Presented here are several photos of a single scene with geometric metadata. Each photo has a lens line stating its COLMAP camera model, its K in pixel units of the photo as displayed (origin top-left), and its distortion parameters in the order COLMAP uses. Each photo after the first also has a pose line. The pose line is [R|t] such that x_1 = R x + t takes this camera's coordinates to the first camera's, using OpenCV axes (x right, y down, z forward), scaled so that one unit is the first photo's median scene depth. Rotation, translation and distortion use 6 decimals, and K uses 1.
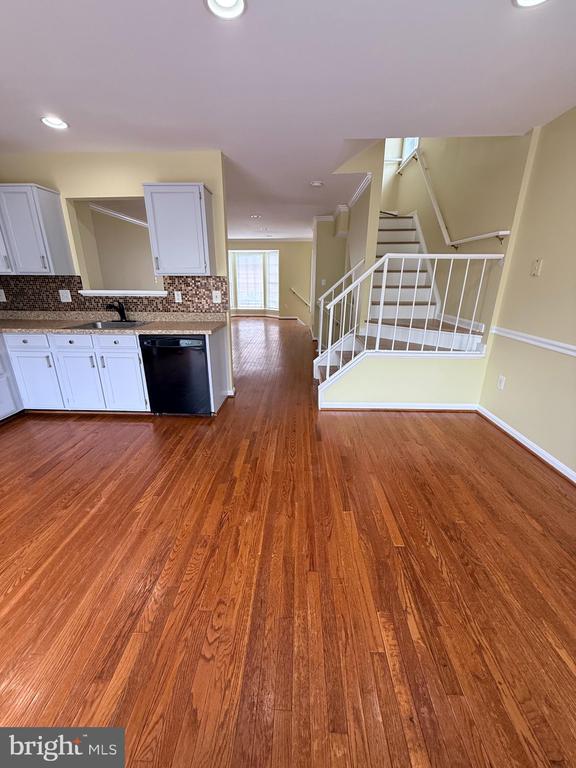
lens RADIAL K [[306.0, 0, 286.6], [0, 306.0, 383.9], [0, 0, 1]] dist [-0.000333, -0.000638]
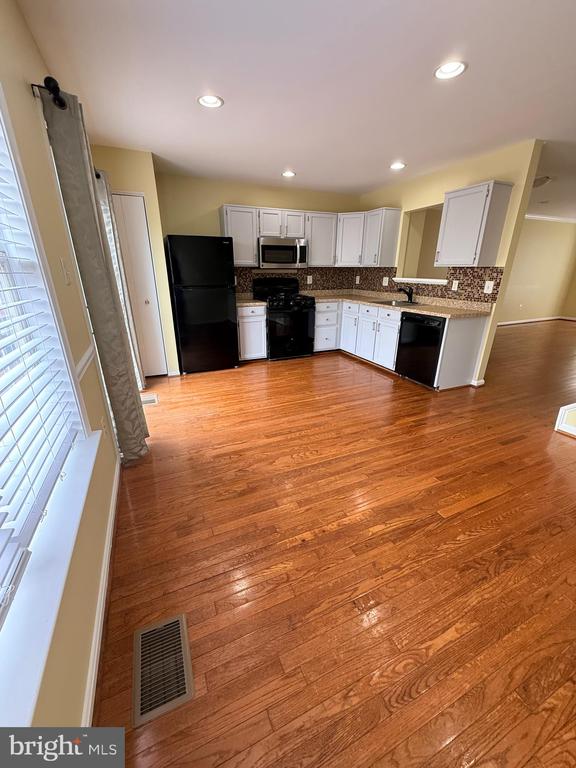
lens RADIAL K [[306.0, 0, 285.4], [0, 306.0, 382.8], [0, 0, 1]] dist [-0.000333, -0.000638]
pose [[0.438790, 0.312645, -0.842447, 0.480235], [-0.292983, 0.936066, 0.194787, 0.019653], [0.849485, 0.161352, 0.502336, -0.054131]]
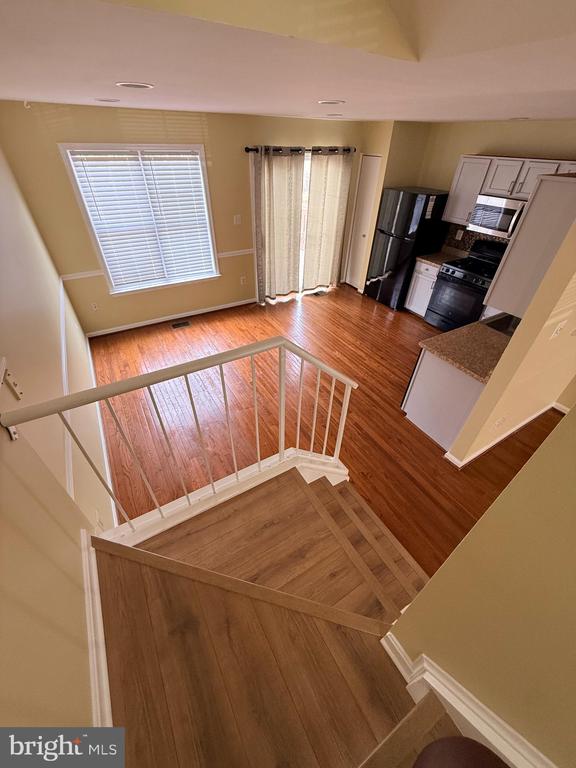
lens RADIAL K [[306.0, 0, 288.1], [0, 306.0, 384.1], [0, 0, 1]] dist [-0.000333, -0.000638]
pose [[-0.841028, 0.323669, -0.433487, 0.524319], [-0.201111, 0.556804, 0.805930, -0.730590], [0.502222, 0.764988, -0.403194, 1.163905]]
